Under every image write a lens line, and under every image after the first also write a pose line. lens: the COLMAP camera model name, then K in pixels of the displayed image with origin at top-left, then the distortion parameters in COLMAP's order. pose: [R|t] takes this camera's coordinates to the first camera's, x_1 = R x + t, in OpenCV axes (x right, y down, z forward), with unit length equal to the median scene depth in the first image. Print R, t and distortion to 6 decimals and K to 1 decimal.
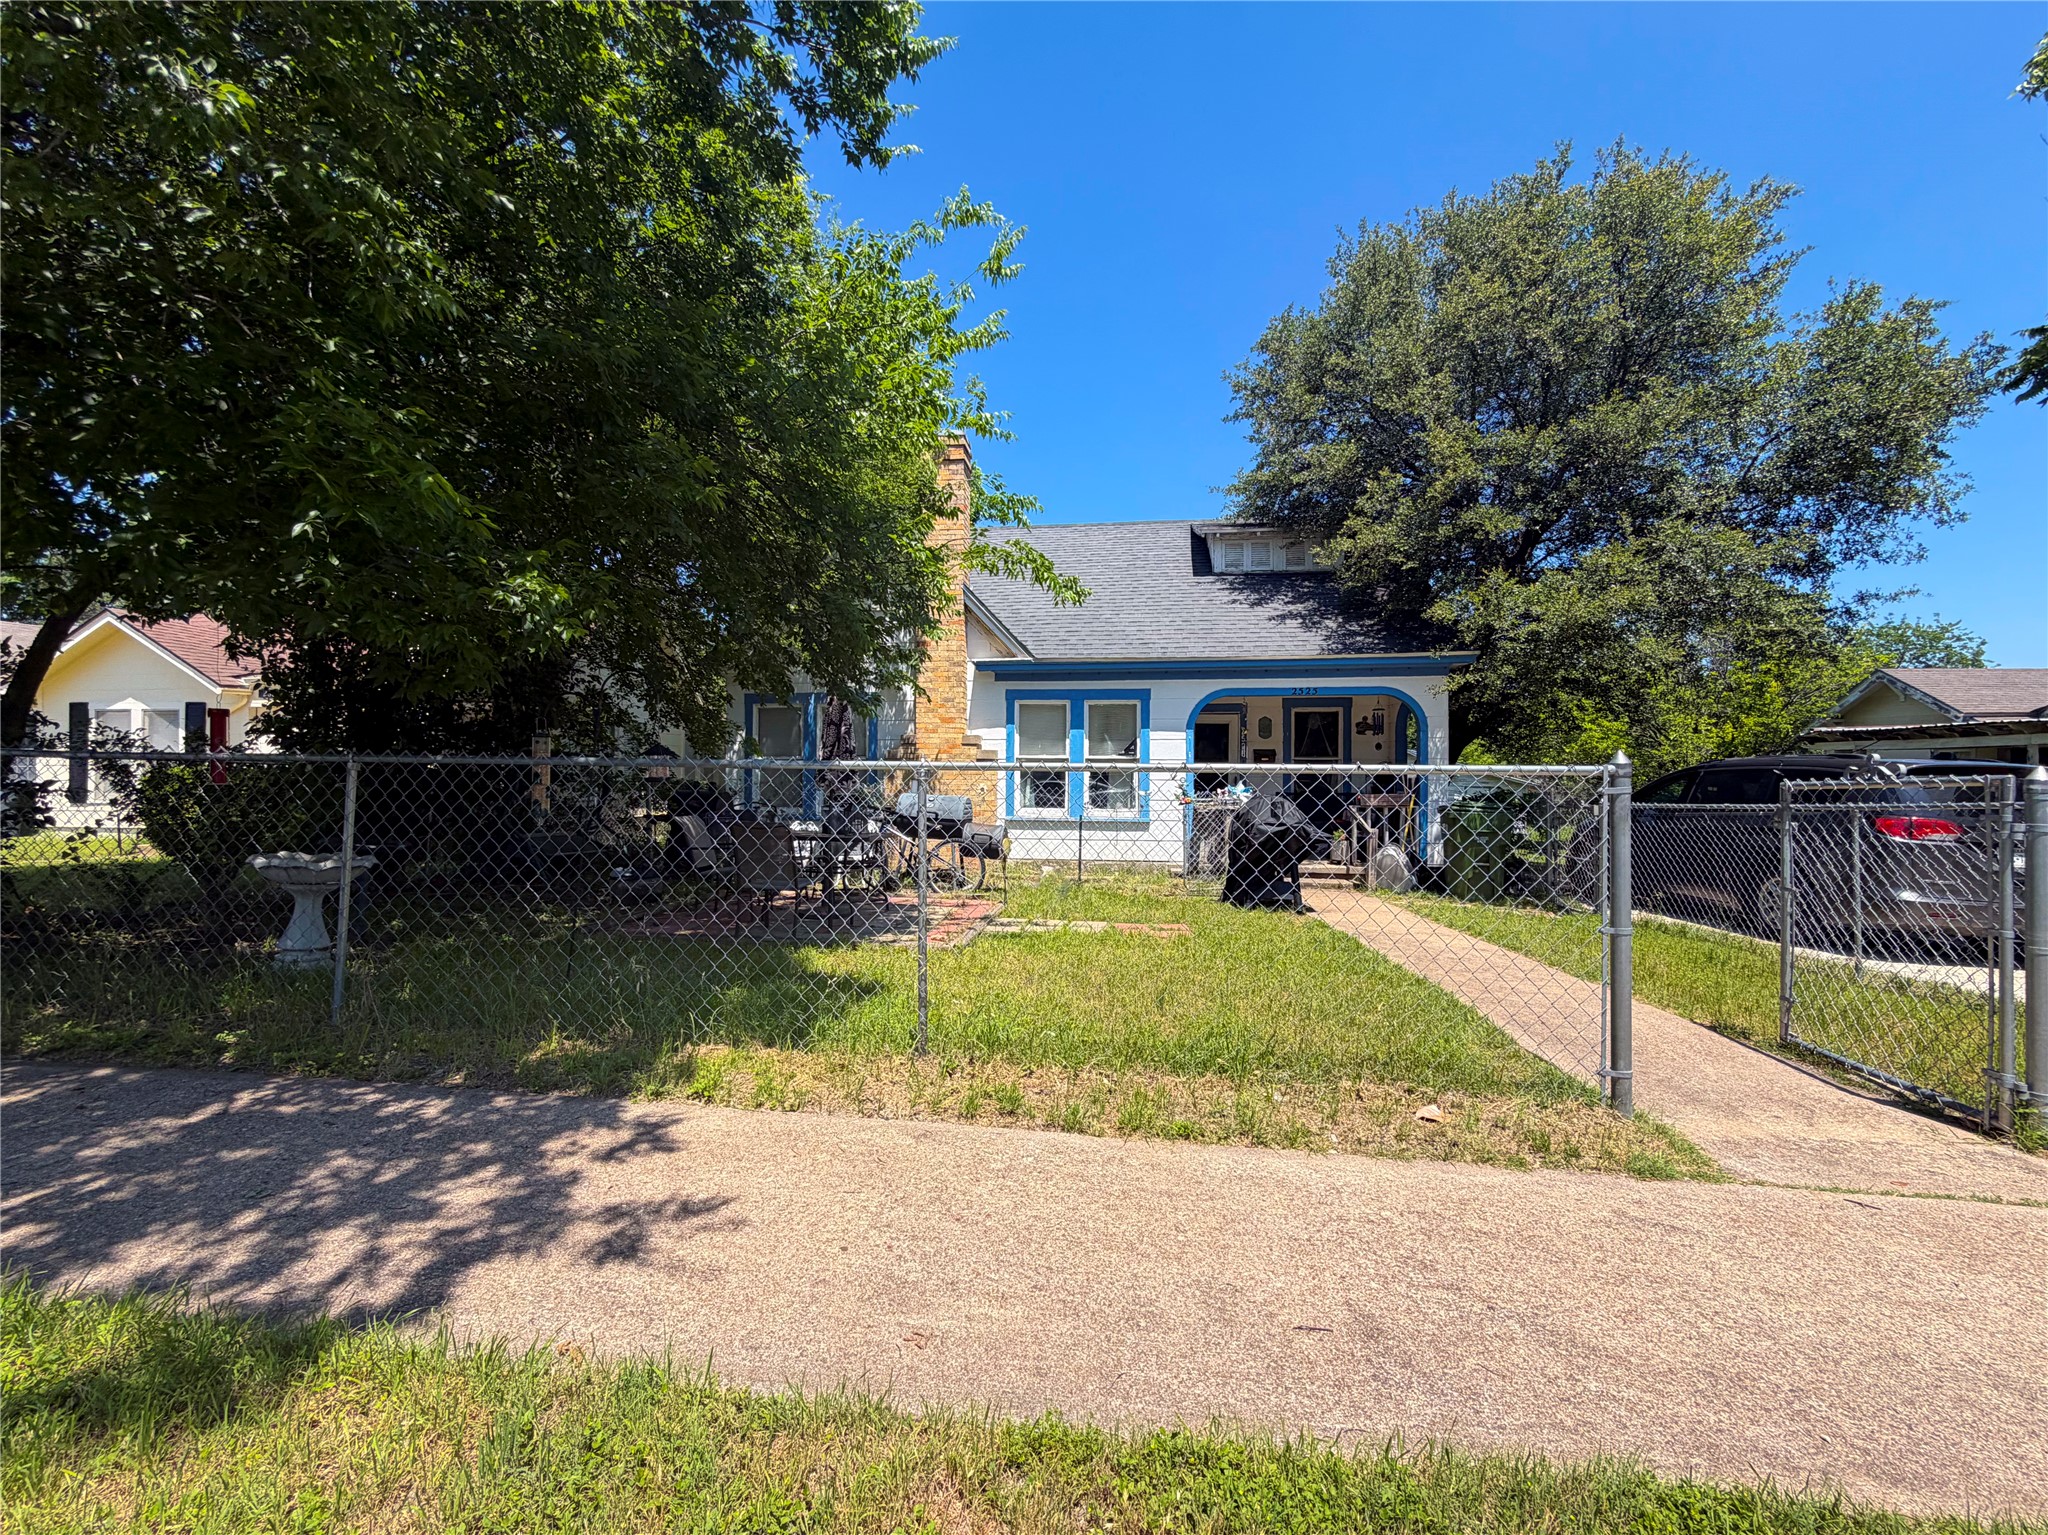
lens RADIAL K [[782.9, 0, 1022.4], [0, 782.9, 795.3], [0, 0, 1]] dist [0.000533, 0.000045]
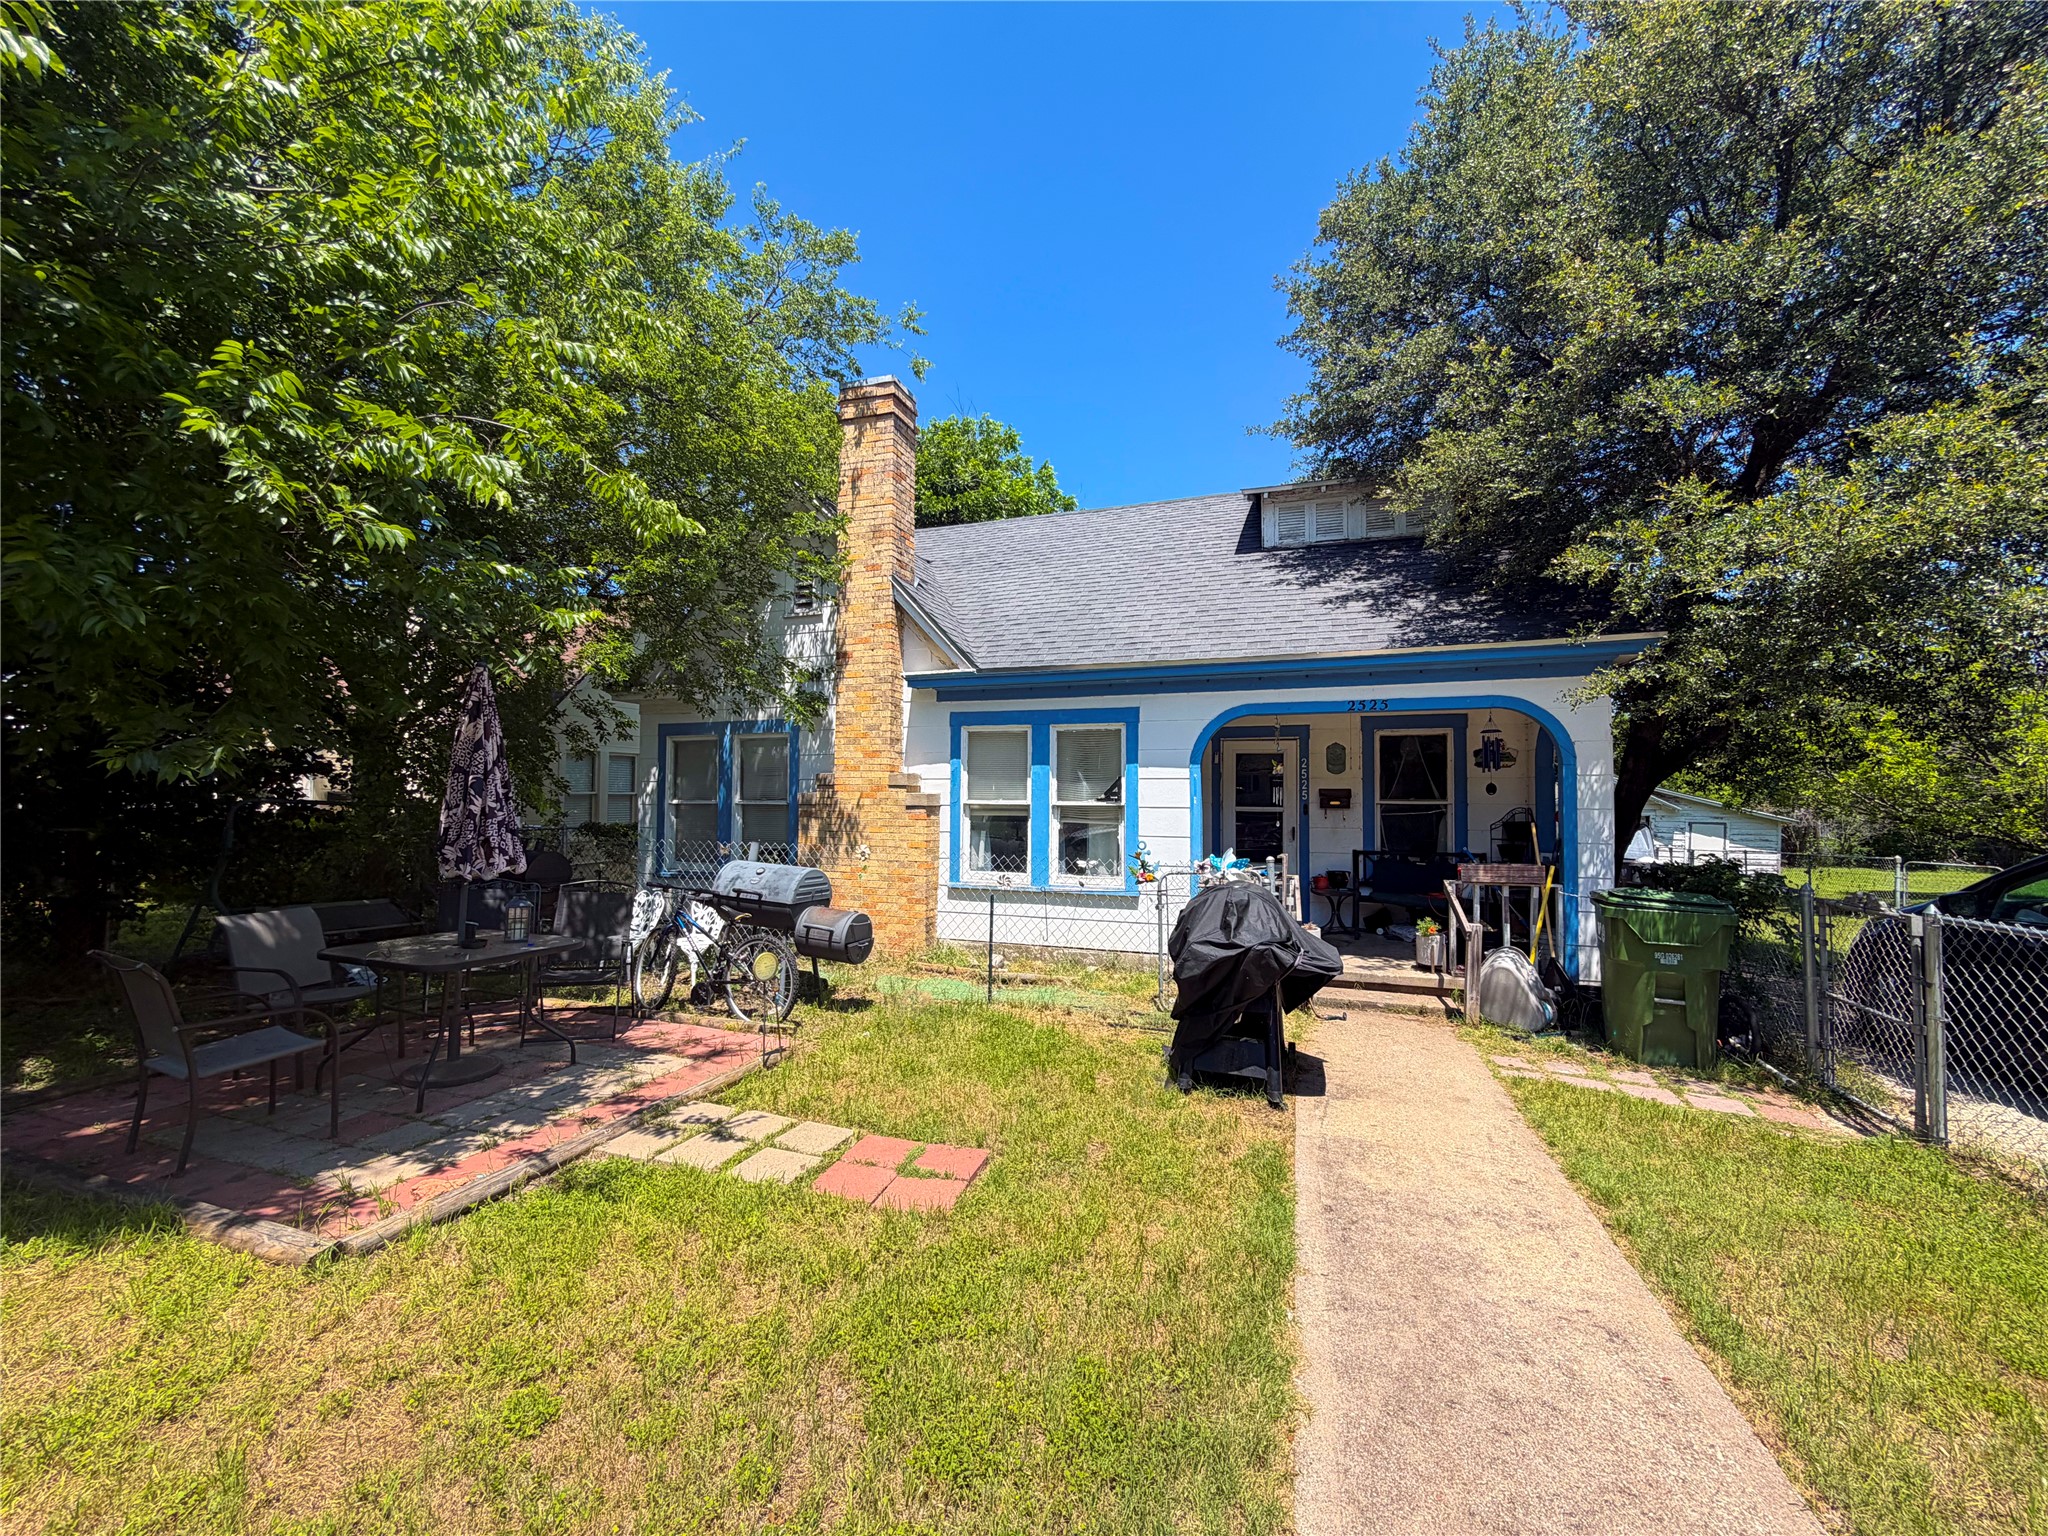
lens RADIAL K [[782.9, 0, 1022.4], [0, 782.9, 795.8], [0, 0, 1]] dist [0.000533, 0.000045]
pose [[0.980089, 0.000757, -0.198558, 0.198075], [-0.007026, 0.999499, -0.030871, -0.033159], [0.198435, 0.031652, 0.979603, 0.286972]]
